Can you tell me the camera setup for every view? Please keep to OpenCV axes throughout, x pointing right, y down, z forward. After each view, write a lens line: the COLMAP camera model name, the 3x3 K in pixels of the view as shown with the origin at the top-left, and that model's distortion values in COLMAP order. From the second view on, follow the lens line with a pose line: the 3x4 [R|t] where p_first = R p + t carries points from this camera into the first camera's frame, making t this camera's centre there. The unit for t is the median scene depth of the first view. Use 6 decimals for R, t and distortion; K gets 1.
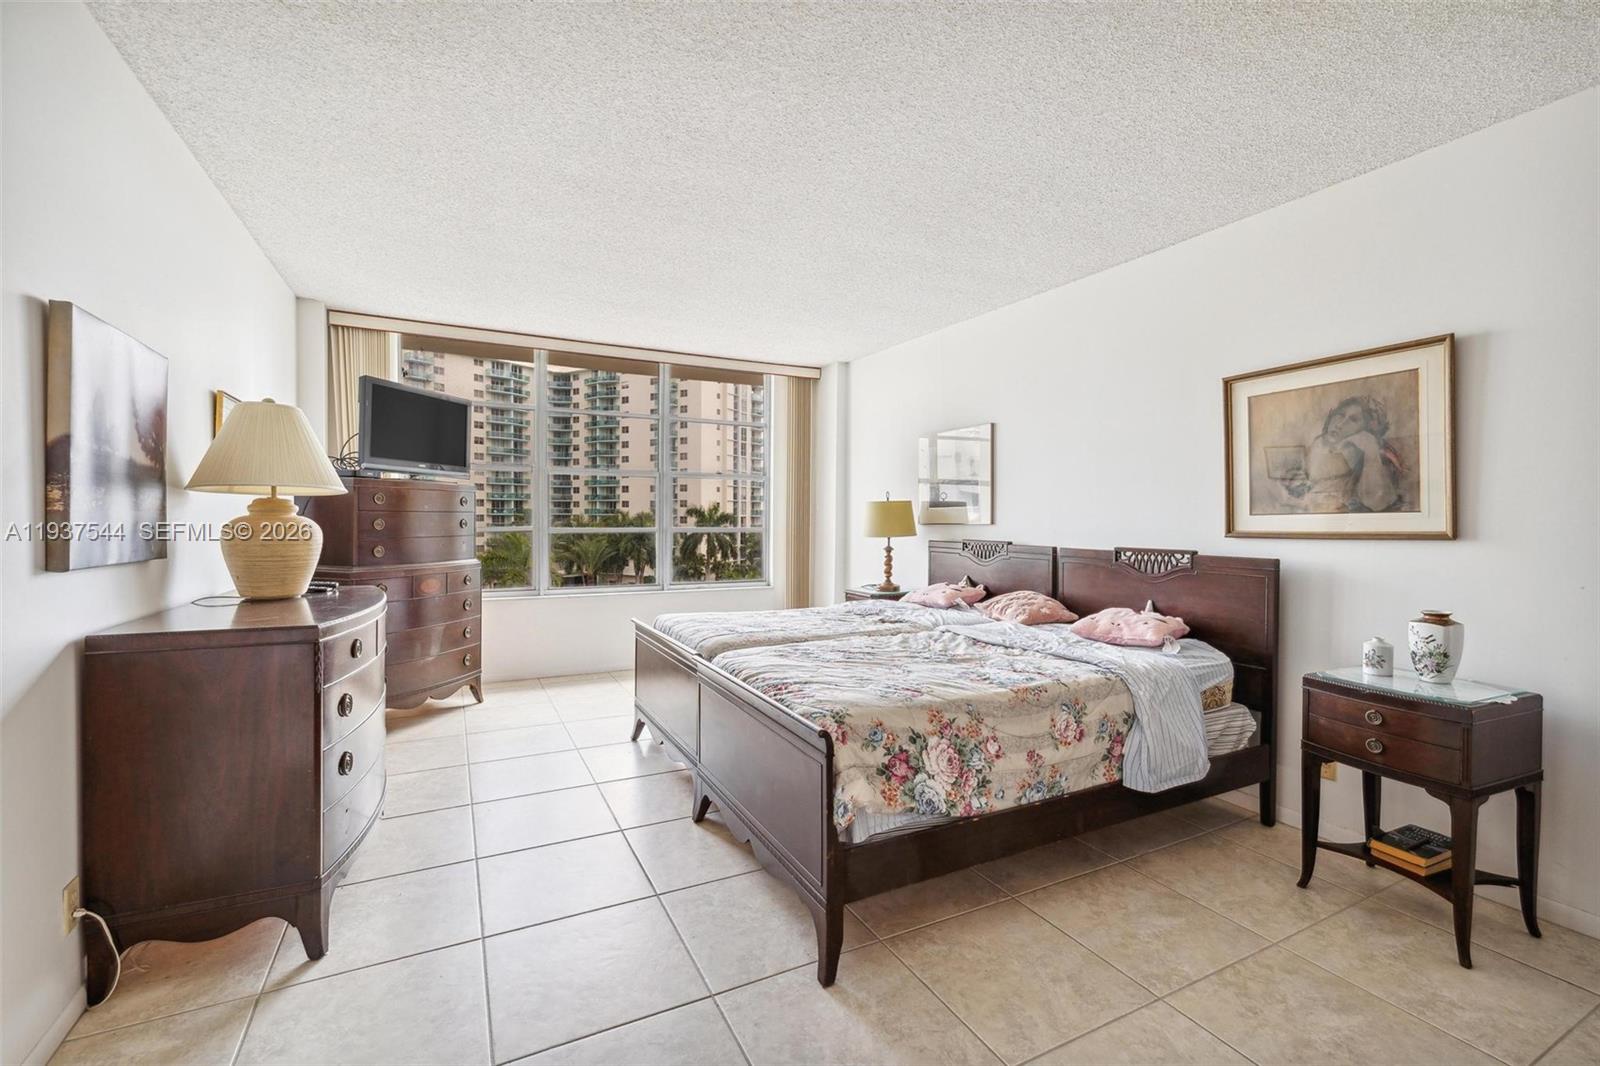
lens RADIAL K [[693.4, 0, 812.4], [0, 693.4, 503.1], [0, 0, 1]] dist [-0.000075, -0.000047]
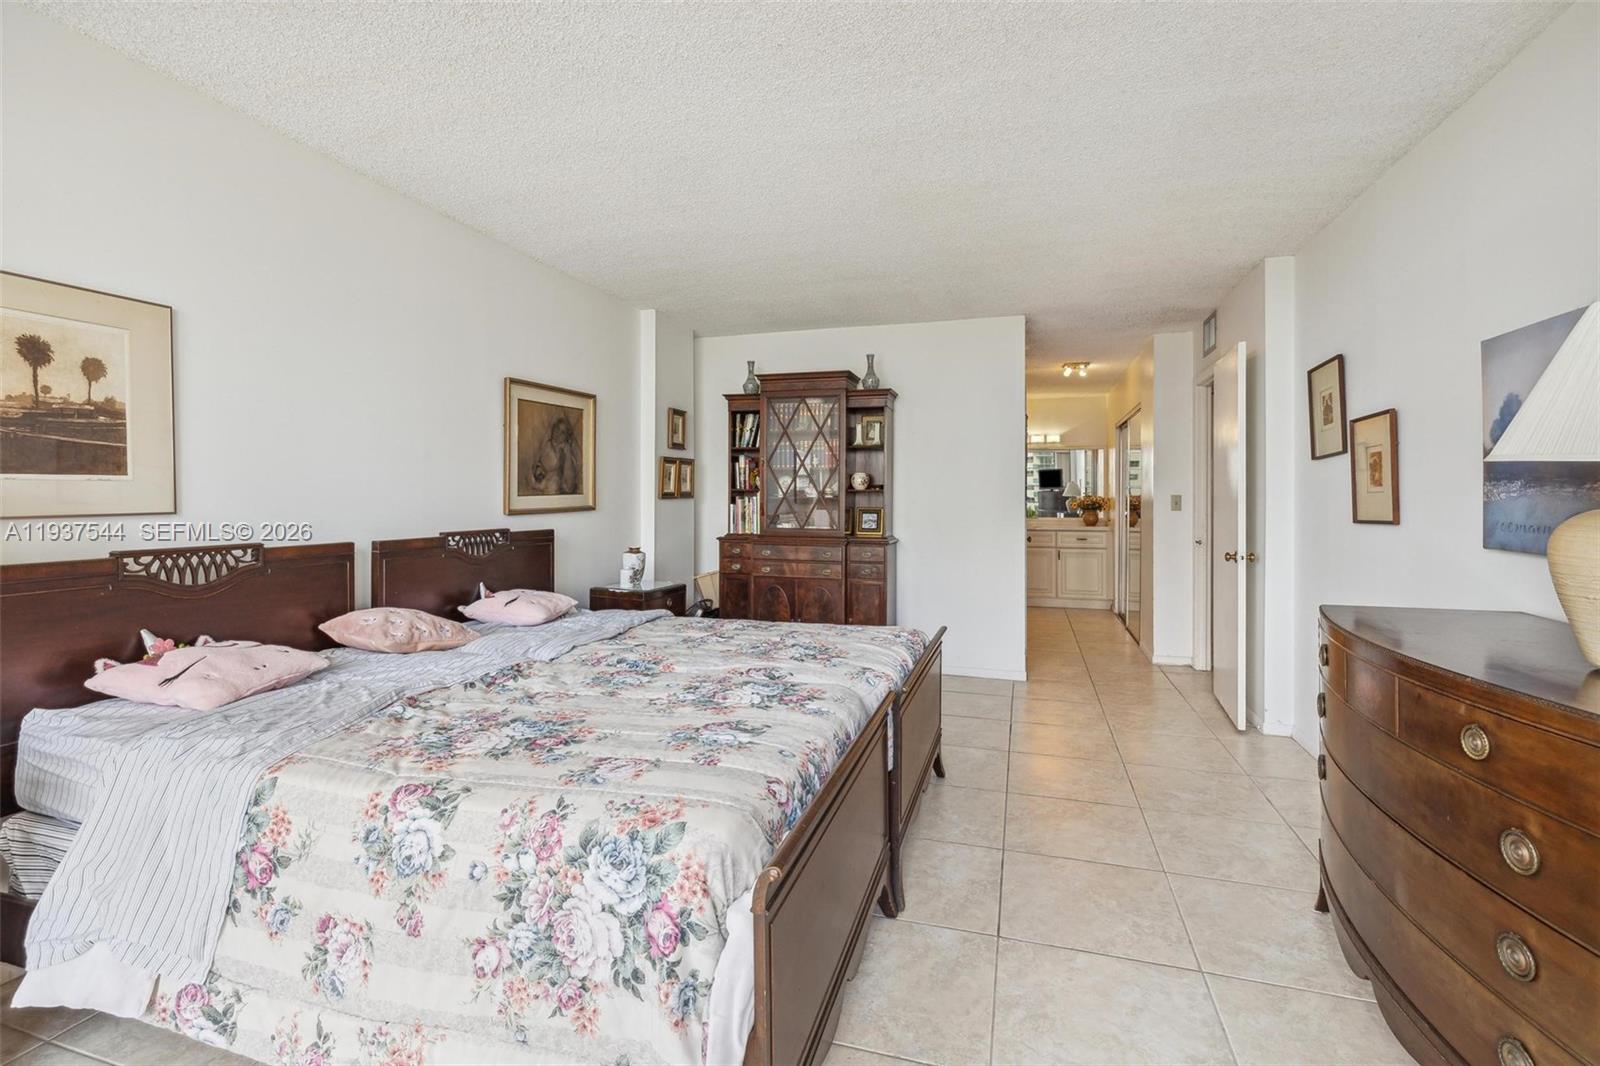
lens RADIAL K [[693.4, 0, 812.4], [0, 693.4, 503.1], [0, 0, 1]] dist [-0.000075, -0.000047]
pose [[-0.714936, 0.002729, 0.699185, -0.425535], [-0.004070, 0.999959, -0.008065, 0.027389], [-0.699178, -0.008612, -0.714896, 1.111018]]
